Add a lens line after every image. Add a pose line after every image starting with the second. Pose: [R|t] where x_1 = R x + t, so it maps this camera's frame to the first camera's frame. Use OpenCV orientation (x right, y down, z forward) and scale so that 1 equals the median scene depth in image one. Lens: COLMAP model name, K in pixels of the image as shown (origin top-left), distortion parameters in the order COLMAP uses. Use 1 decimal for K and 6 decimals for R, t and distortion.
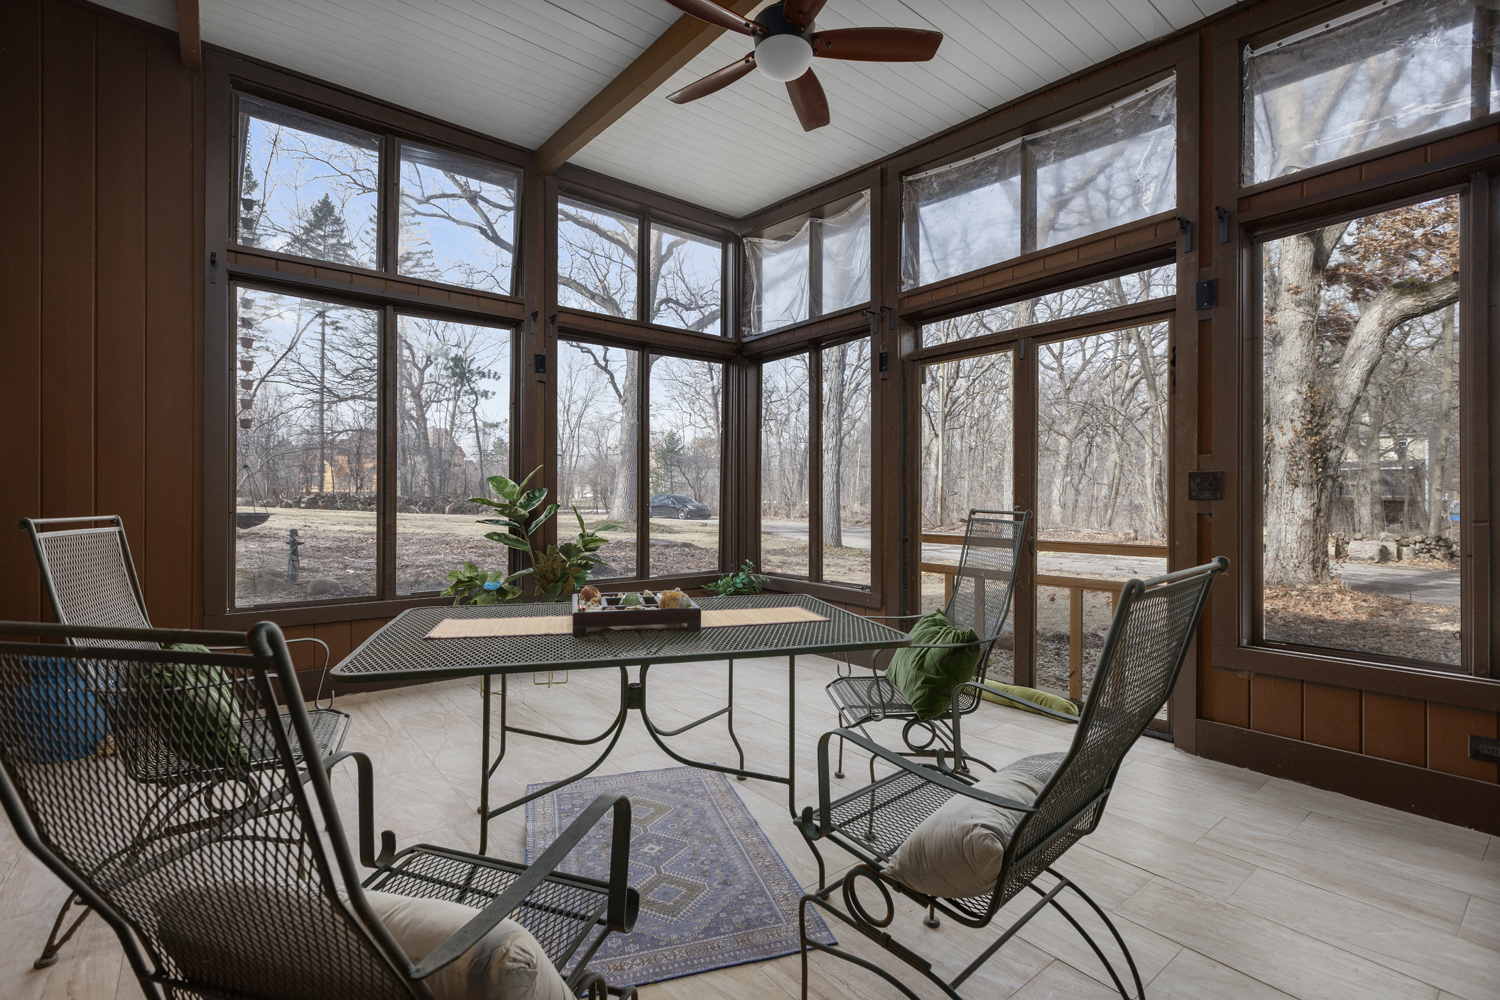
lens RADIAL K [[668.4, 0, 750.0], [0, 668.4, 500.0], [0, 0, 1]] dist [-0.017006, 0.000142]
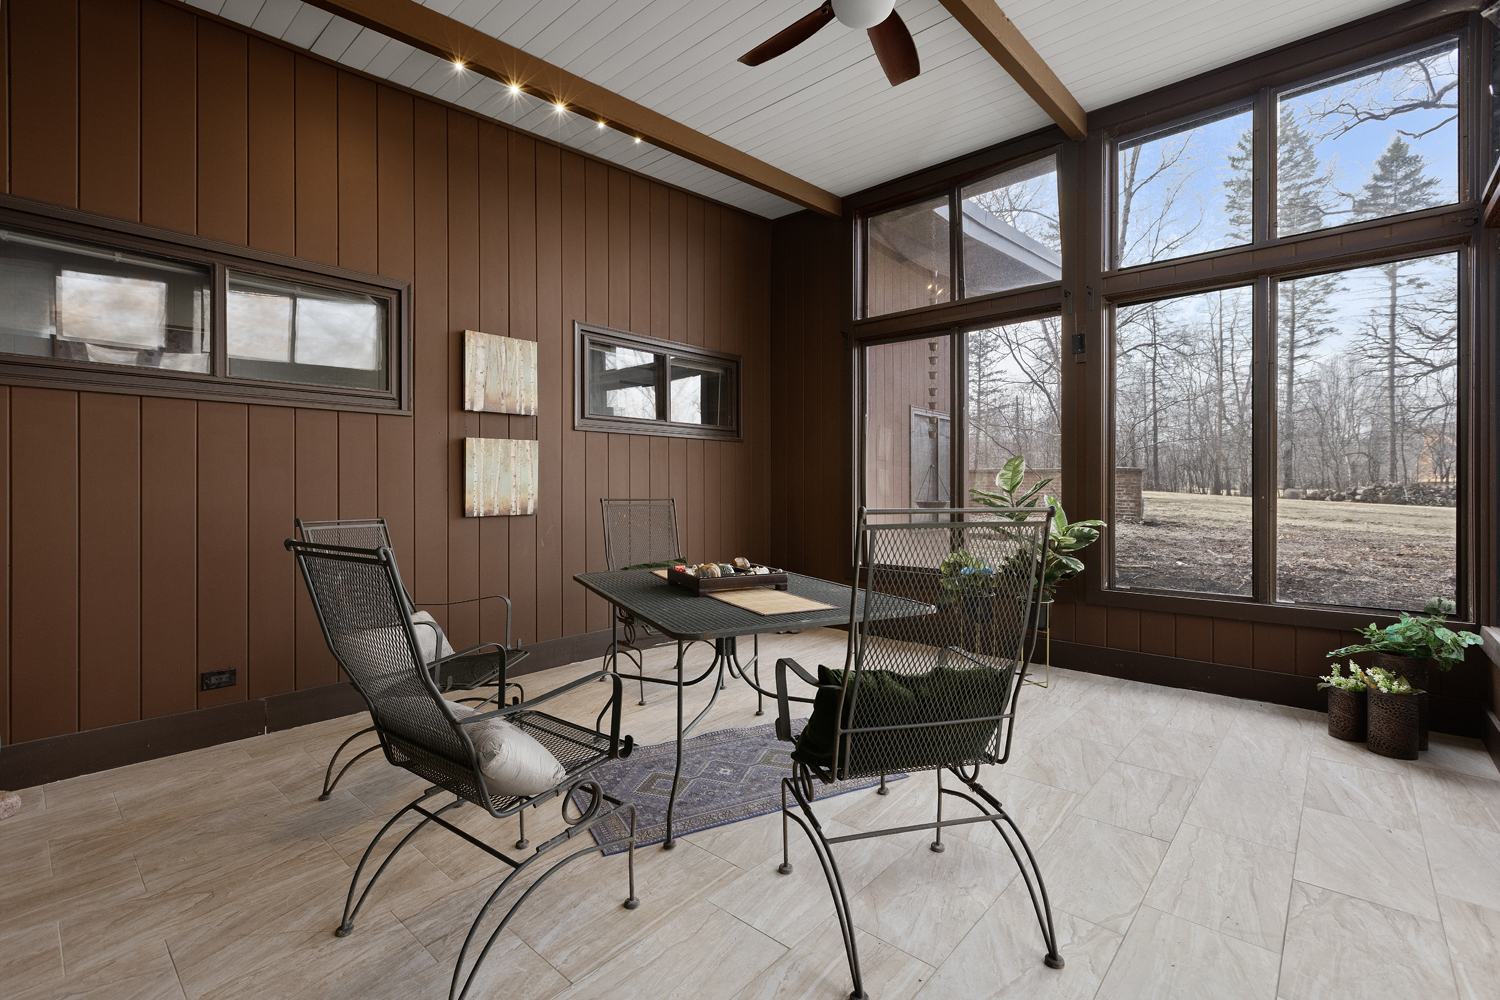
lens RADIAL K [[668.4, 0, 750.0], [0, 668.4, 500.0], [0, 0, 1]] dist [-0.017006, 0.000142]
pose [[0.173445, 0.011434, -0.984777, 0.439265], [-0.004061, 0.999932, 0.010895, 0.001971], [0.984835, 0.002110, 0.173480, 0.337009]]
